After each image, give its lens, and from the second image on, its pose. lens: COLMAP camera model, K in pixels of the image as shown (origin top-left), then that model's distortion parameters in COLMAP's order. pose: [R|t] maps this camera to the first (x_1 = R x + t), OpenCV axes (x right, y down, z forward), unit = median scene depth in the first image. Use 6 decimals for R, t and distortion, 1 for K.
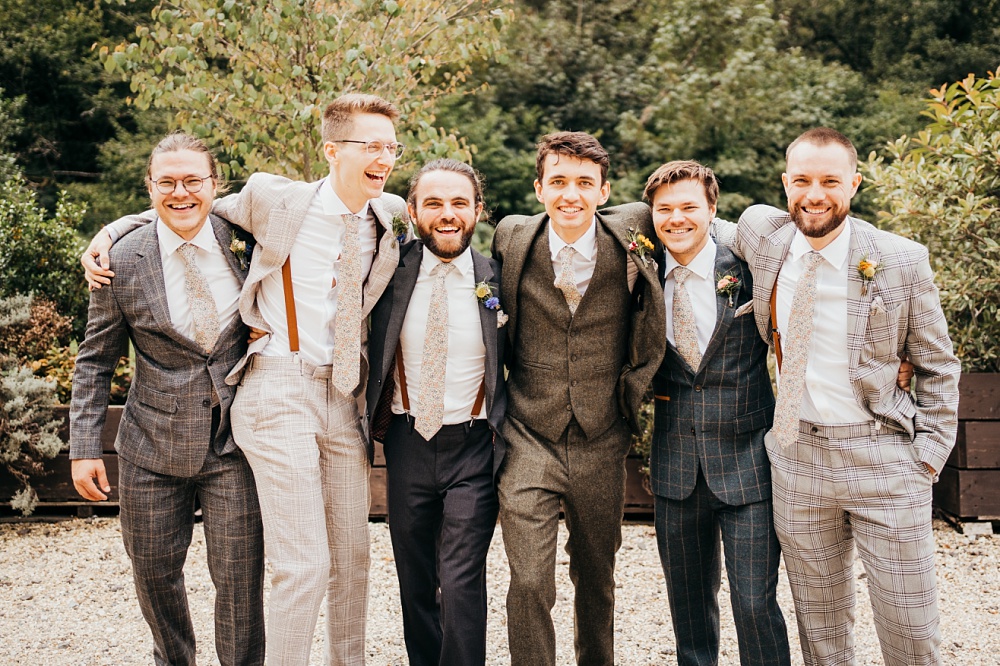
lens RADIAL K [[1006.8, 0, 497.7], [0, 1006.8, 328.7], [0, 0, 1]] dist [-0.024898, 0.000000]
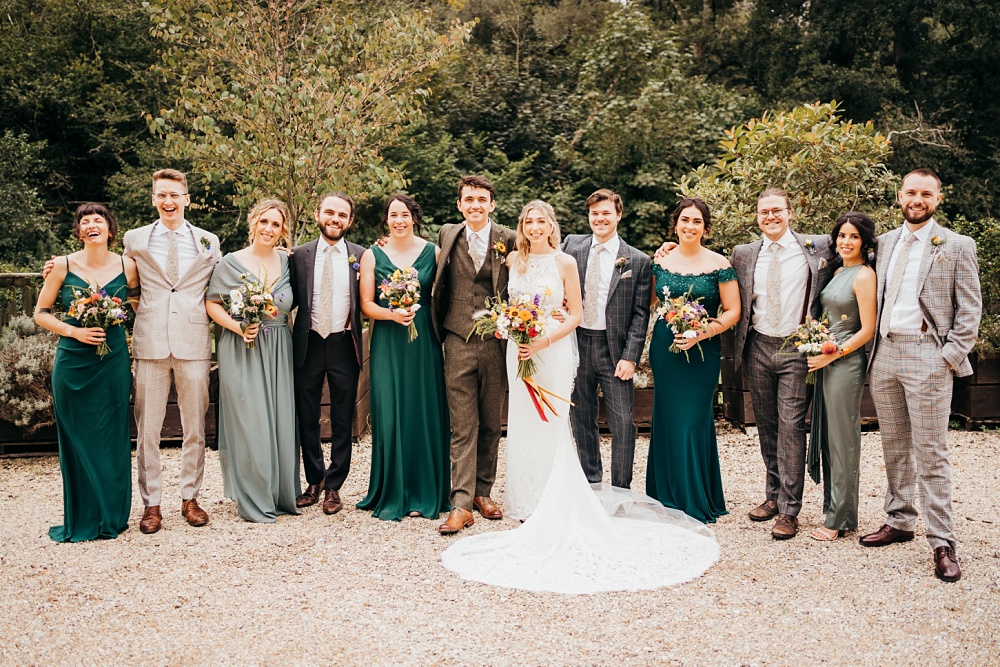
lens RADIAL K [[1006.8, 0, 499.2], [0, 1006.8, 337.0], [0, 0, 1]] dist [-0.024898, 0.000000]
pose [[0.999201, -0.035111, 0.019091, 0.027638], [0.035136, 0.999382, -0.000987, 0.017875], [-0.019044, 0.001657, 0.999817, -0.165701]]
